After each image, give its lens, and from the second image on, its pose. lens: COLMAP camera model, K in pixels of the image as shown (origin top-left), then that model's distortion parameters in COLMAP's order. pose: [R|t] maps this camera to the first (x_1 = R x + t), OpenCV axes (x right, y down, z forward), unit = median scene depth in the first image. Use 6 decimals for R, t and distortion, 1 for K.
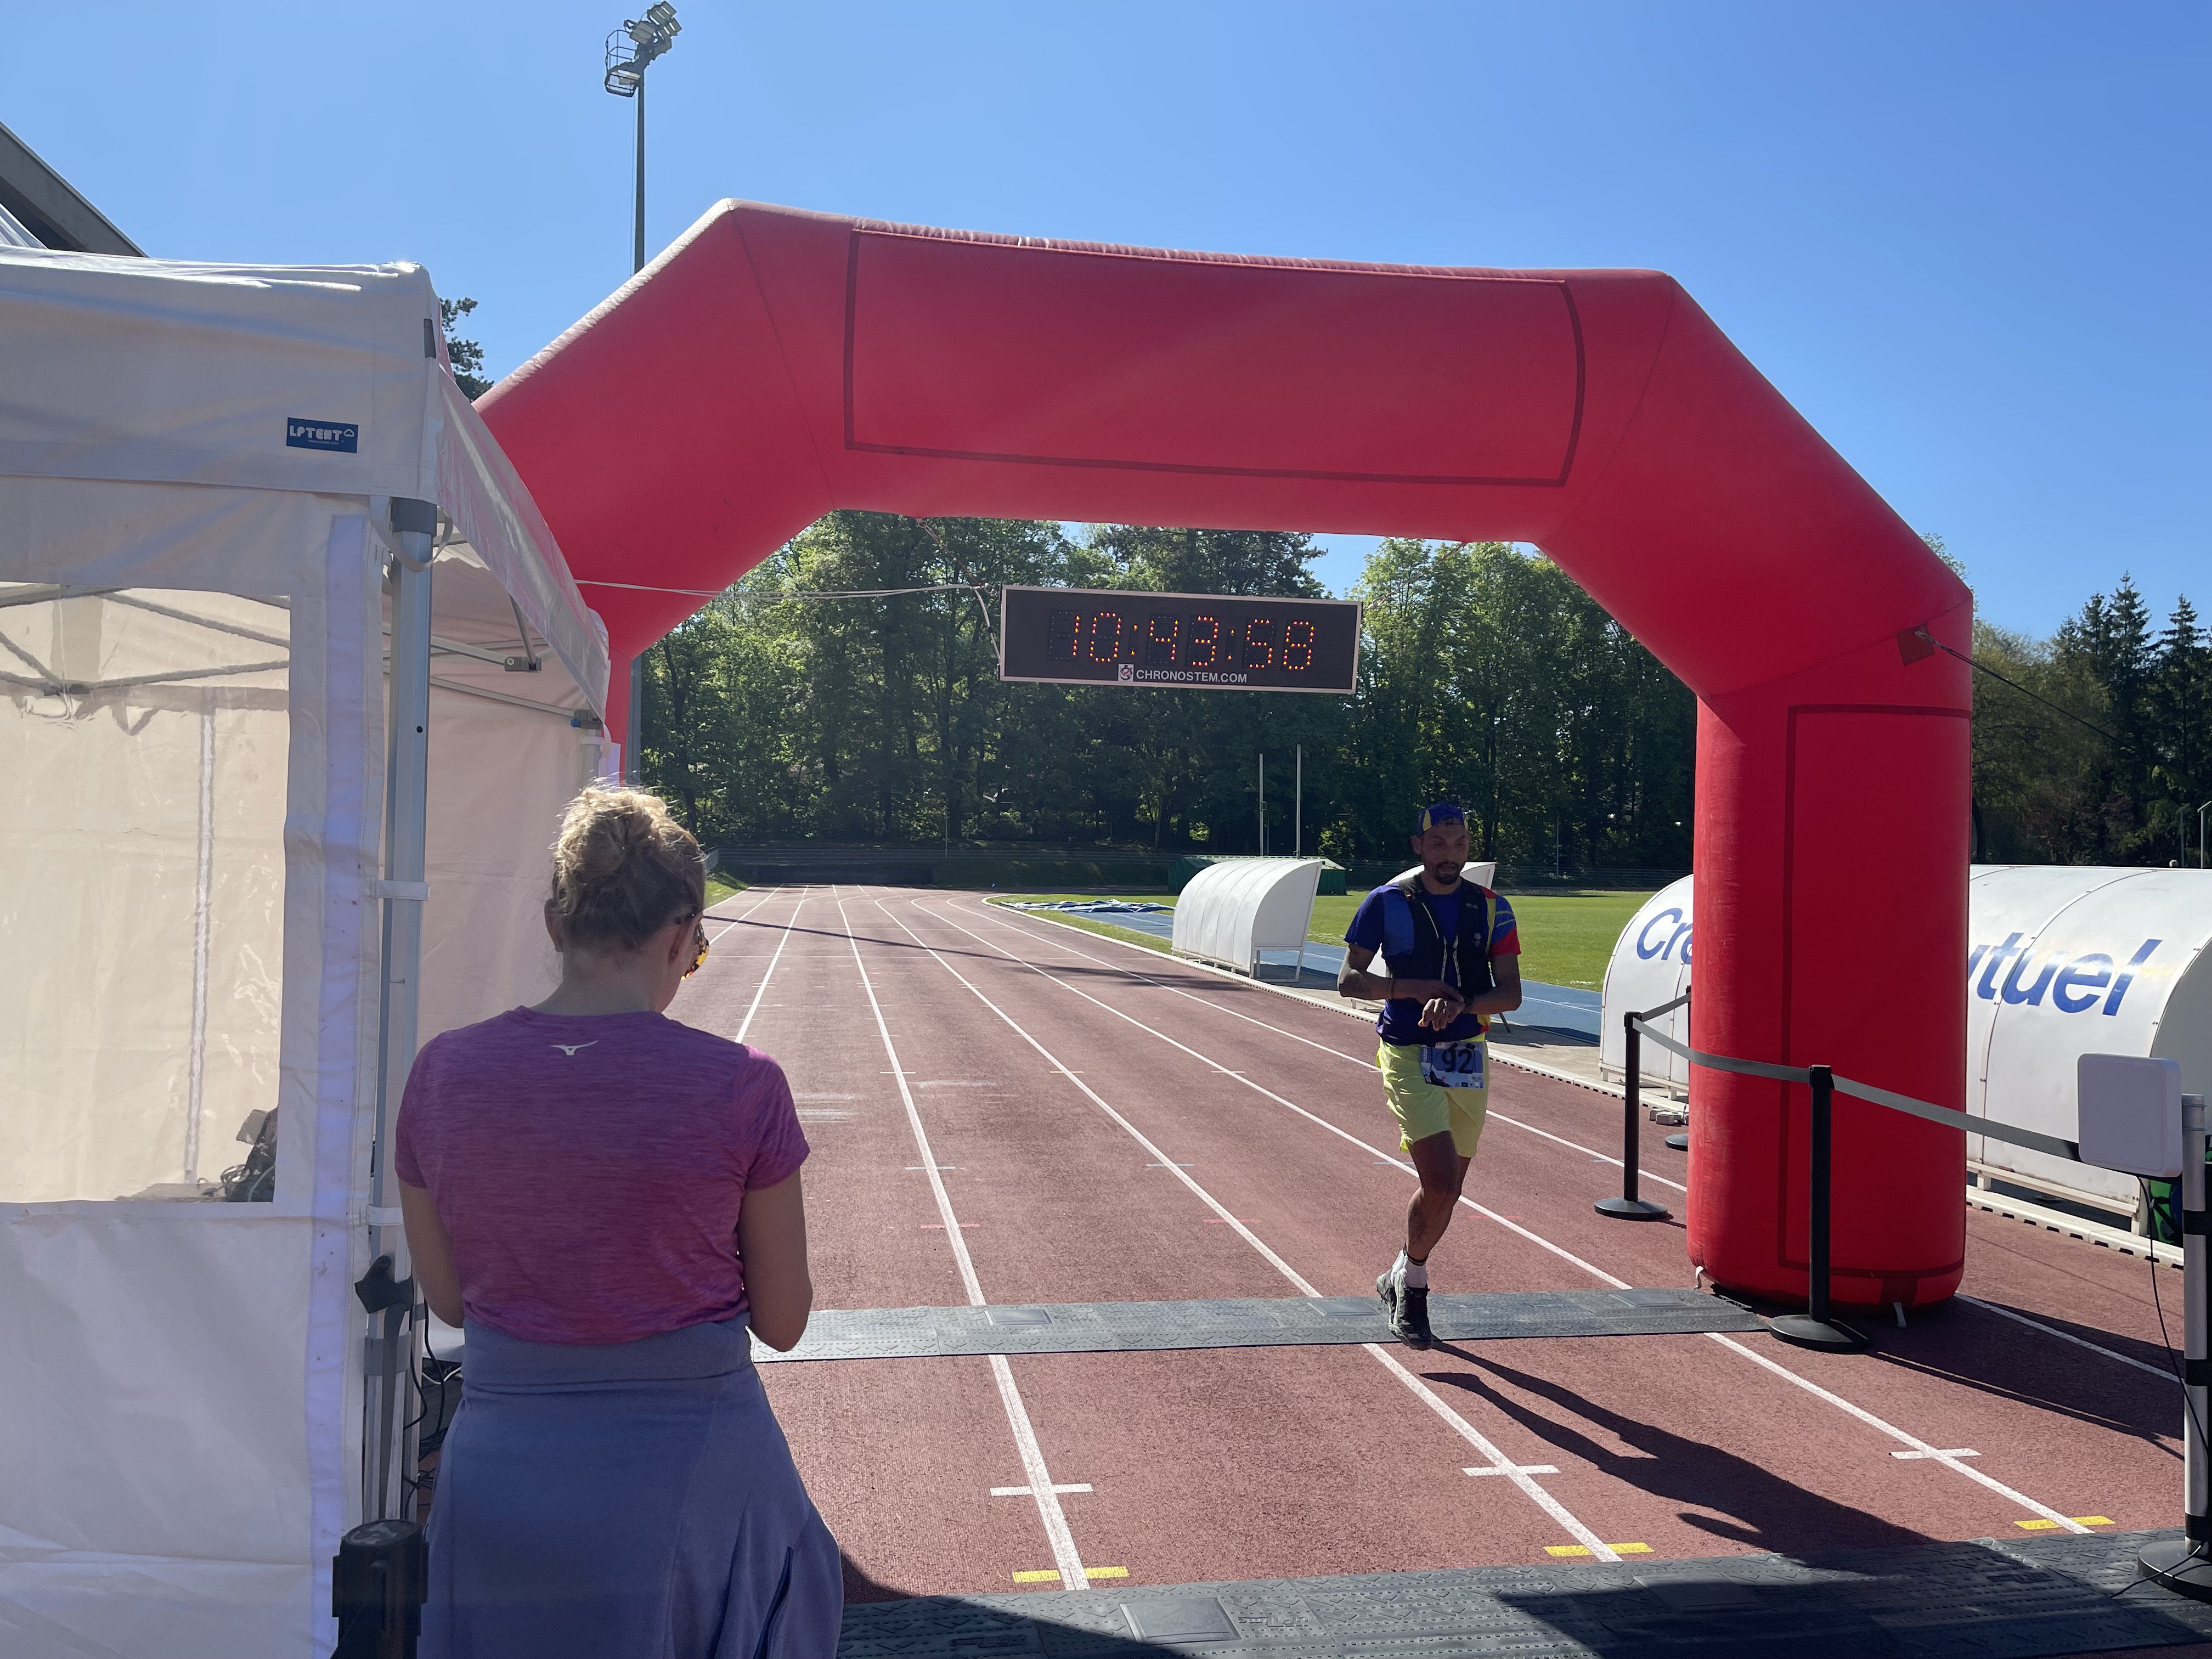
lens RADIAL K [[1678.2, 0, 1136.8], [0, 1678.2, 826.3], [0, 0, 1]] dist [0.079806, -0.118664]
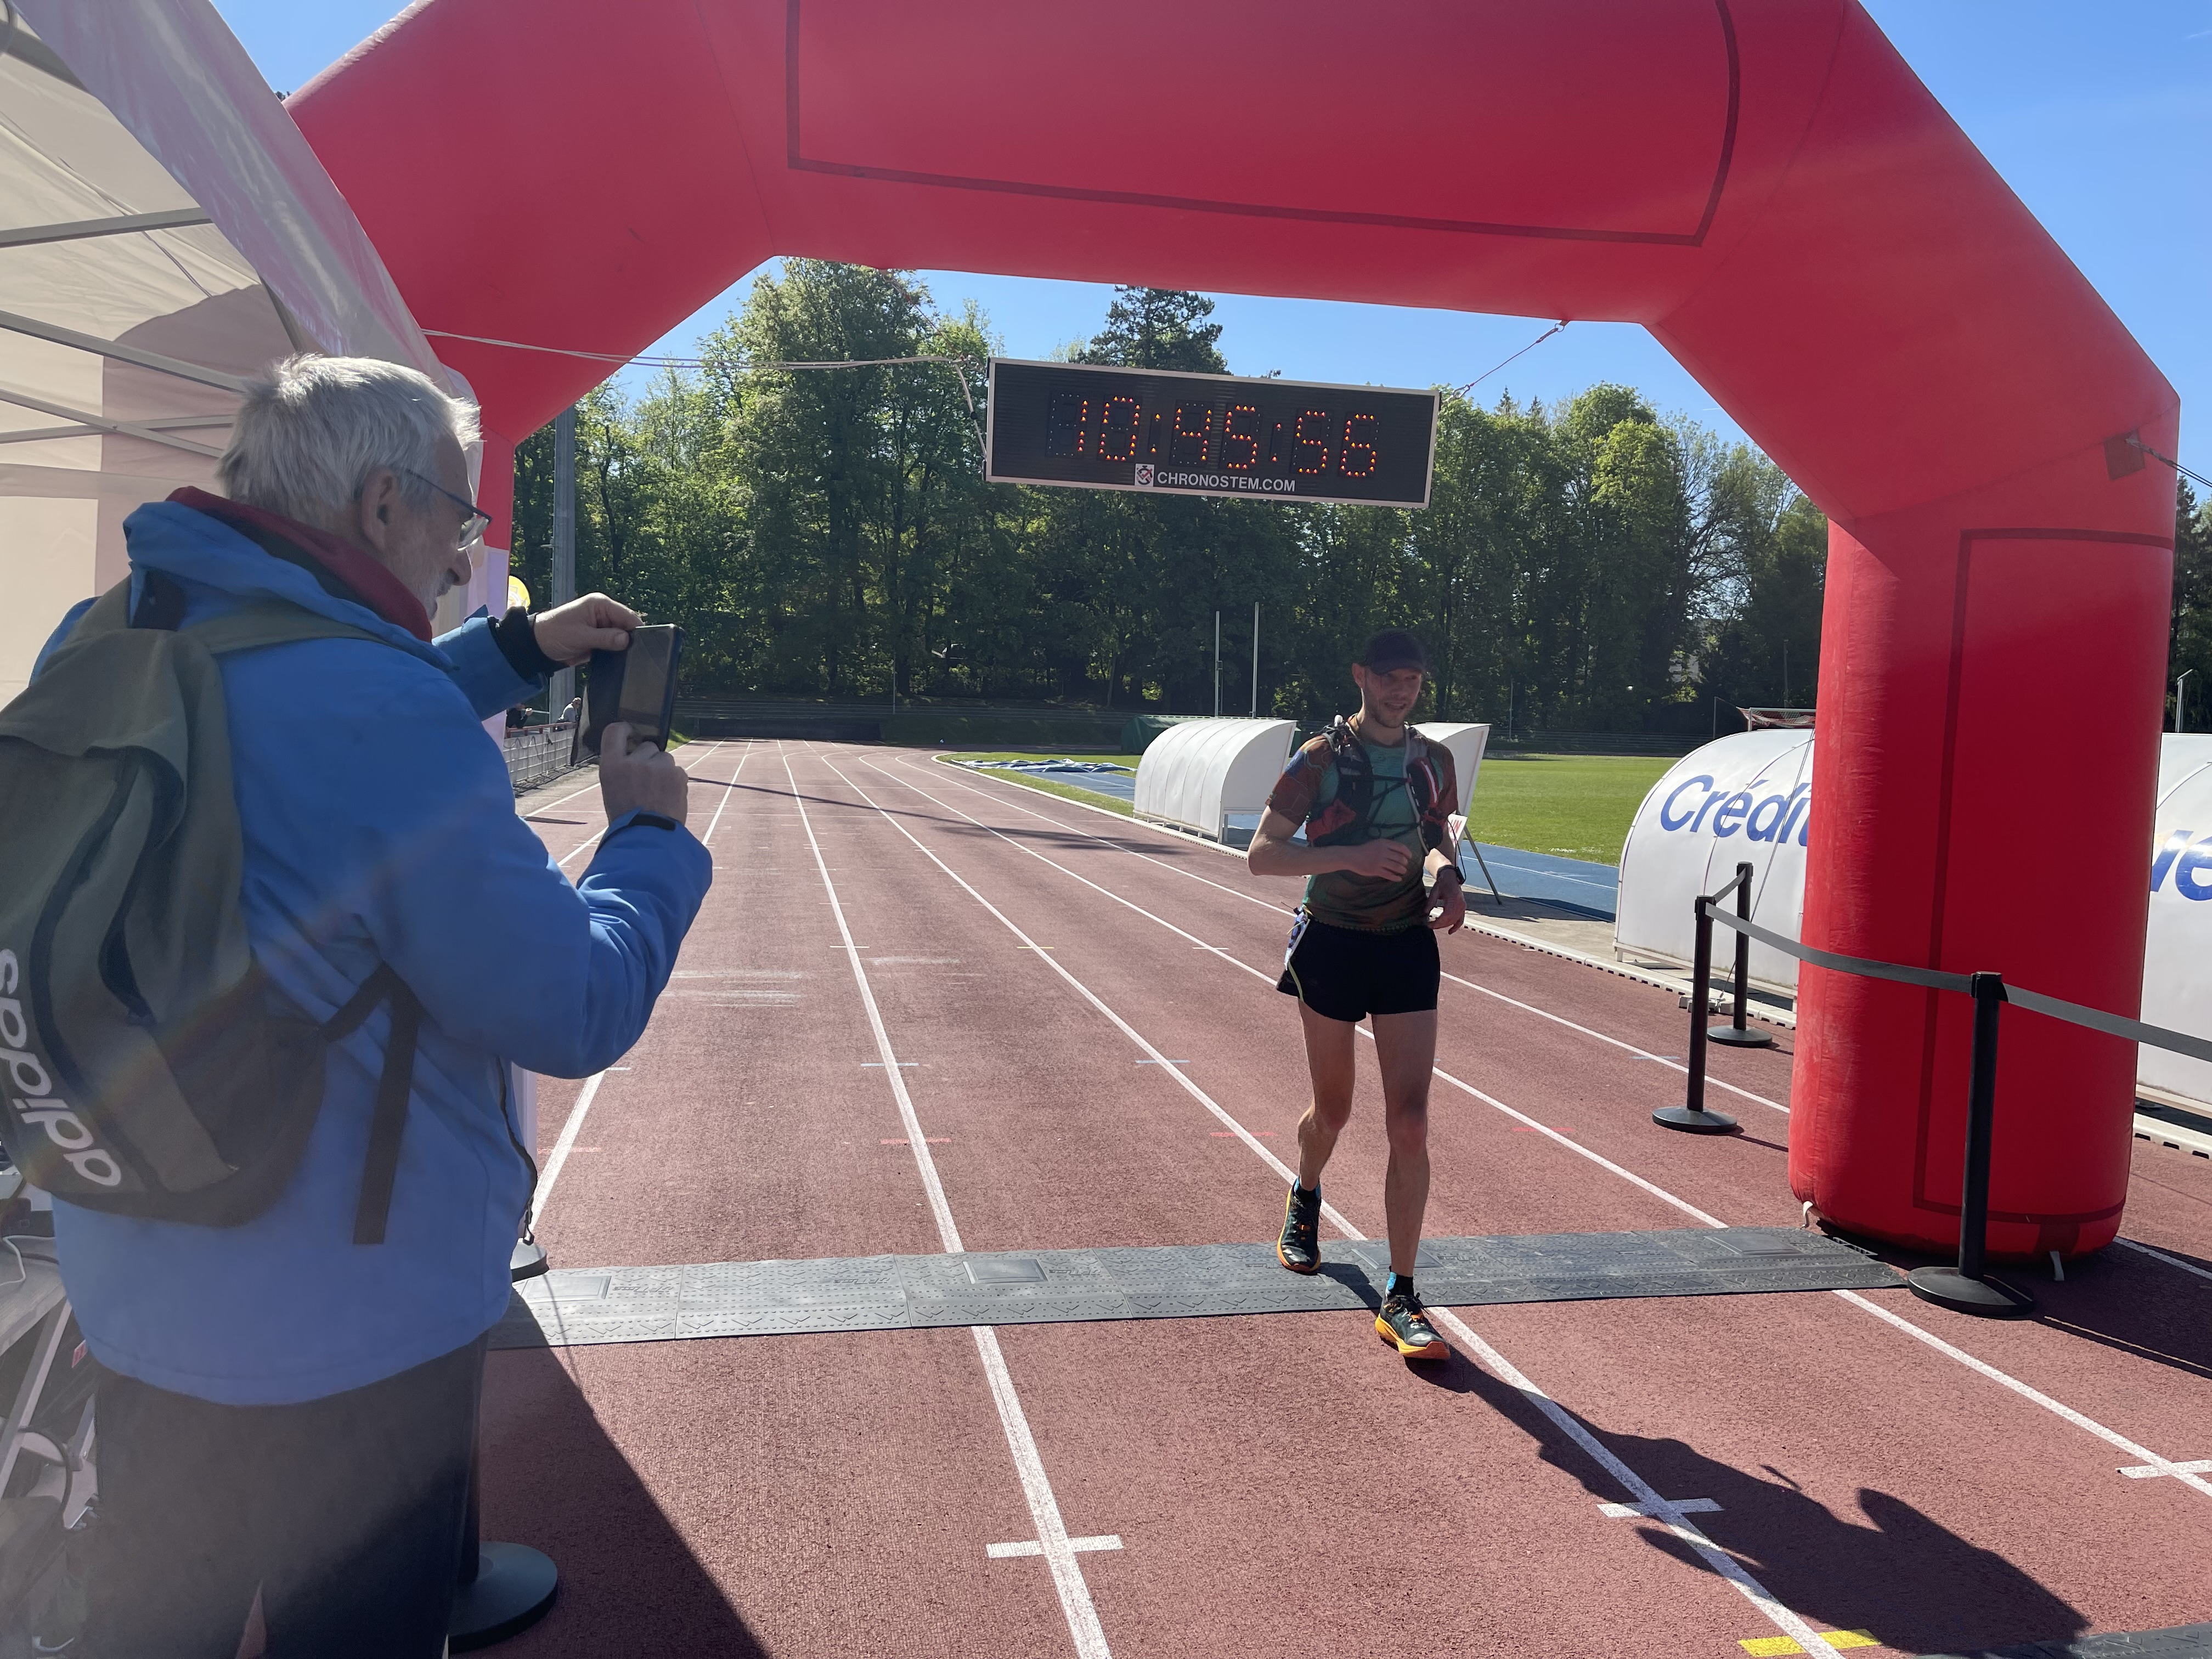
lens RADIAL K [[1646.5, 0, 1128.6], [0, 1646.5, 814.4], [0, 0, 1]] dist [0.078335, -0.111361]
pose [[0.999473, 0.010812, 0.030607, -0.019927], [-0.013149, 0.996929, 0.077194, 0.004469], [-0.029678, -0.077555, 0.996546, 0.116280]]
